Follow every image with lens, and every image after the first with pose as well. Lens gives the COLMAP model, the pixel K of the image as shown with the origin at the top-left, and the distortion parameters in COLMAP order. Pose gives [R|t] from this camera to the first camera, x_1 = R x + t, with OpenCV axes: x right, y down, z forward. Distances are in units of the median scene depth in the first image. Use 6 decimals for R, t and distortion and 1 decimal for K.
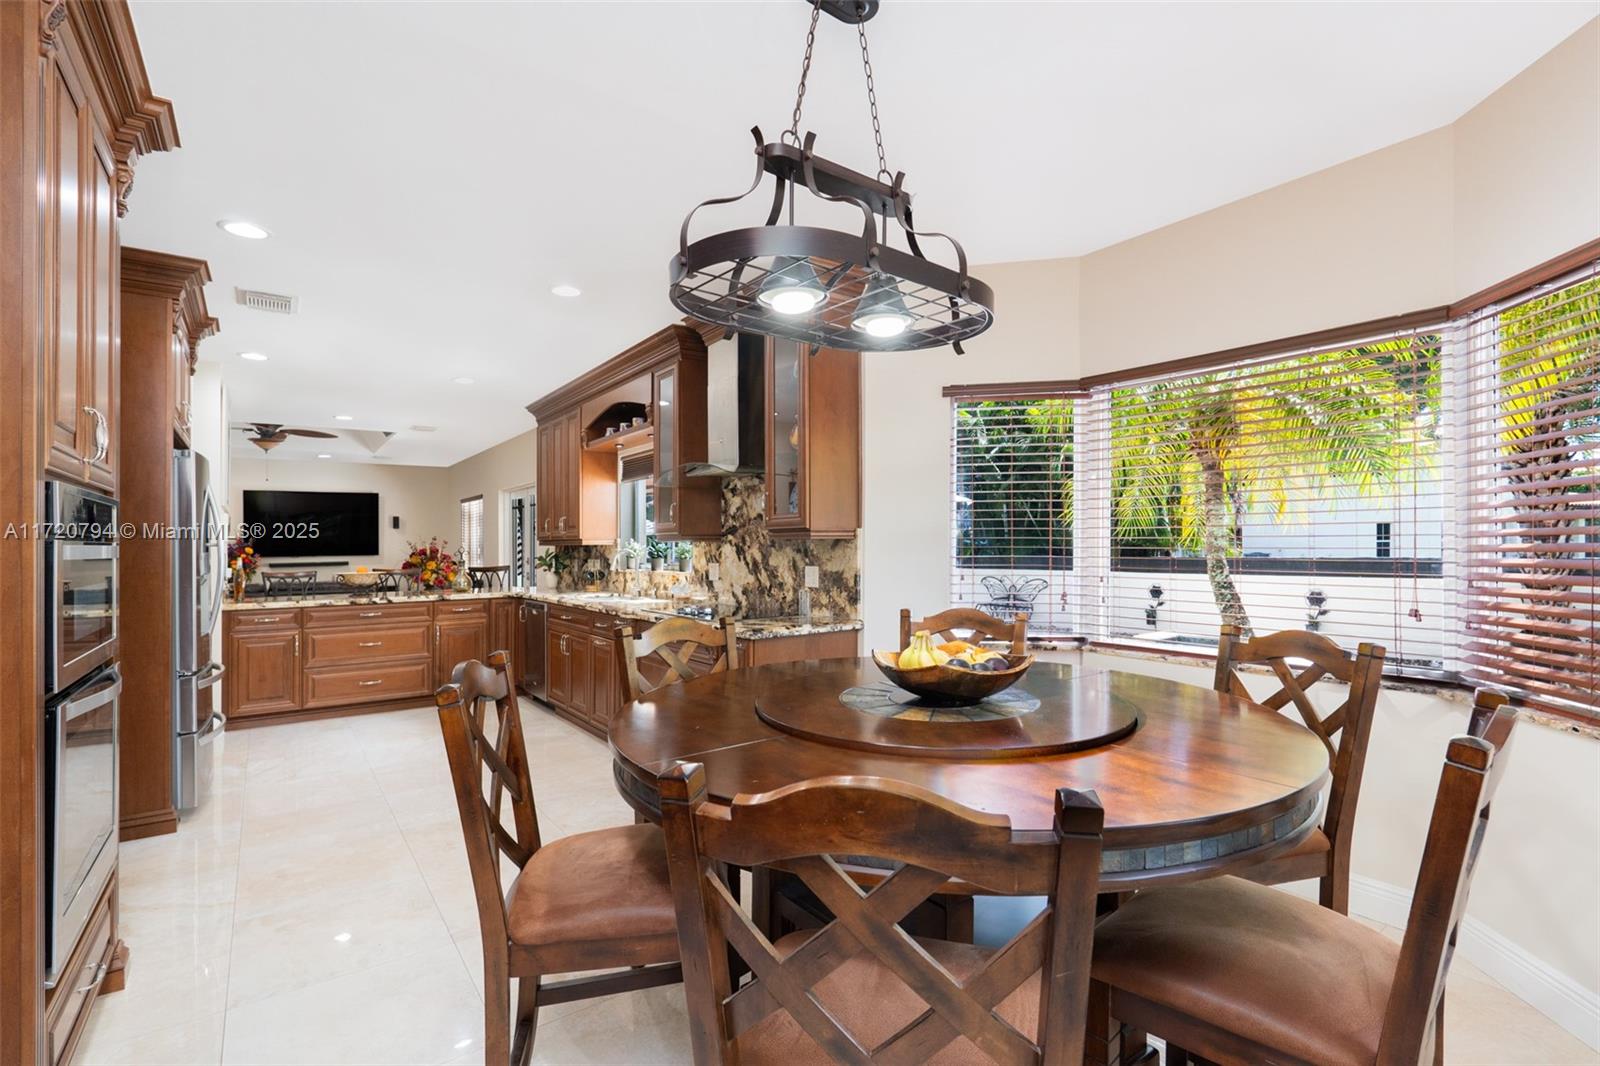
lens RADIAL K [[731.5, 0, 800.0], [0, 731.5, 533.0], [0, 0, 1]] dist [-0.001165, -0.000075]
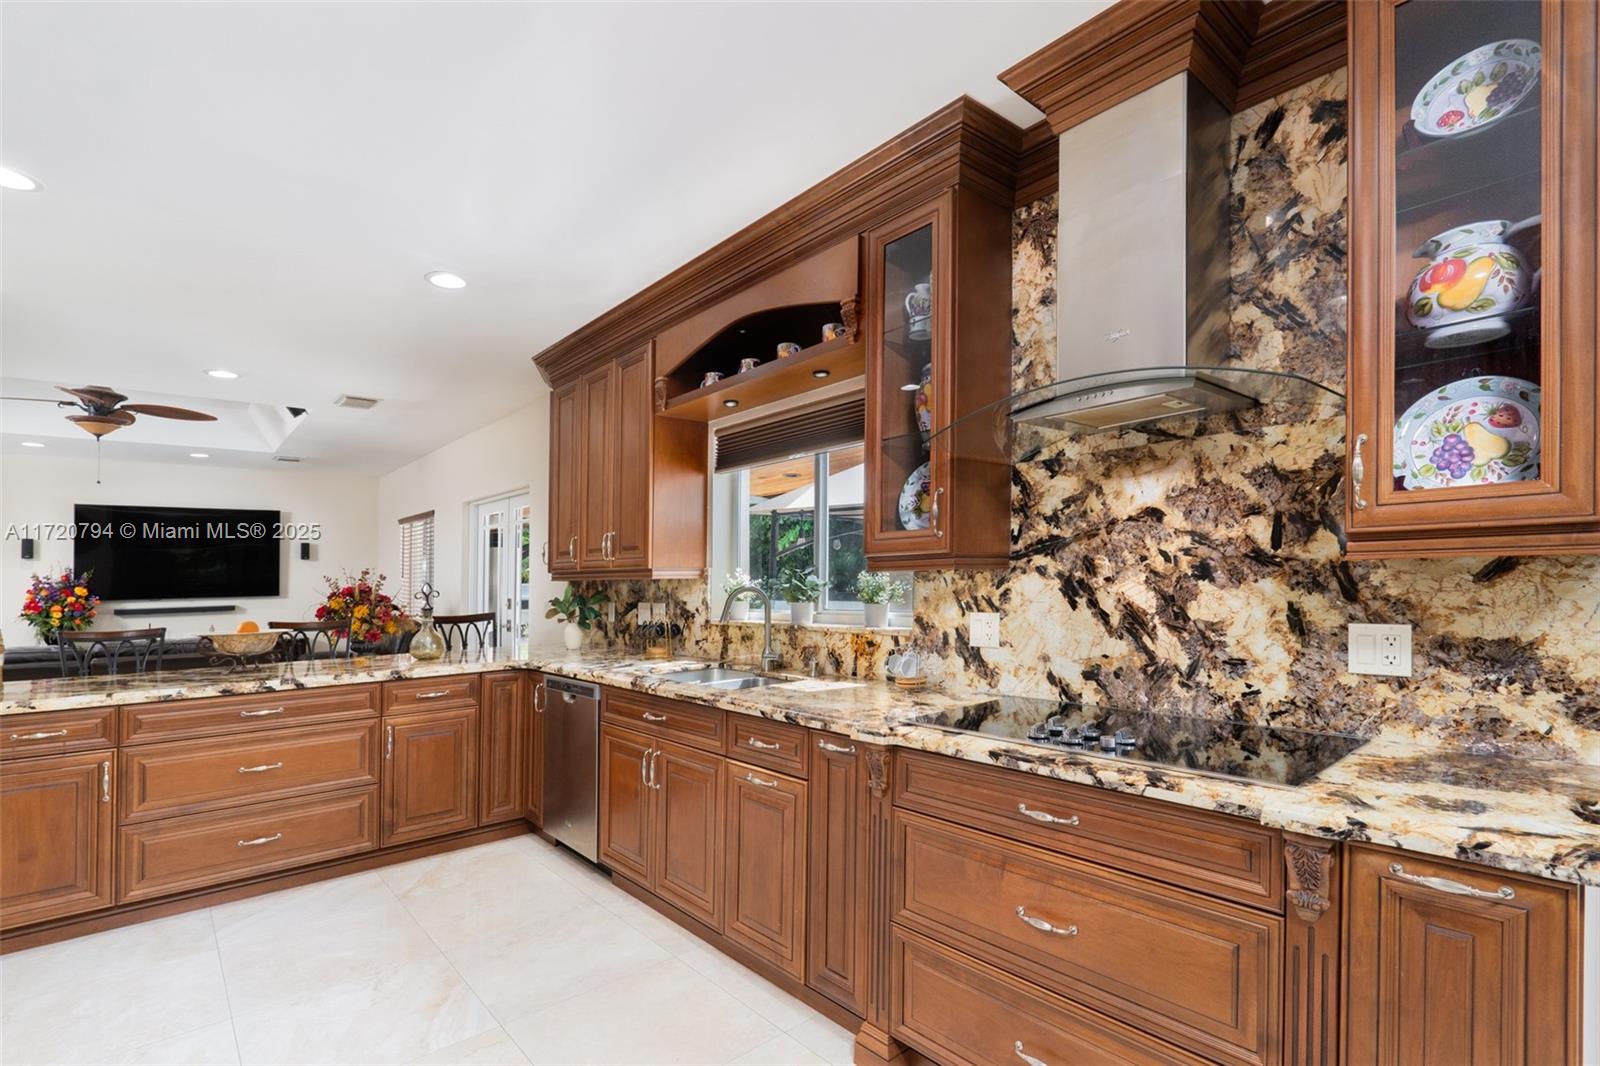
lens RADIAL K [[745.8, 0, 802.5], [0, 745.8, 546.0], [0, 0, 1]] dist [-0.004449, 0.000043]
pose [[0.996025, -0.002579, 0.089041, -0.245316], [0.005135, 0.999581, -0.028493, 0.007989], [-0.088931, 0.028837, 0.995620, 0.425859]]
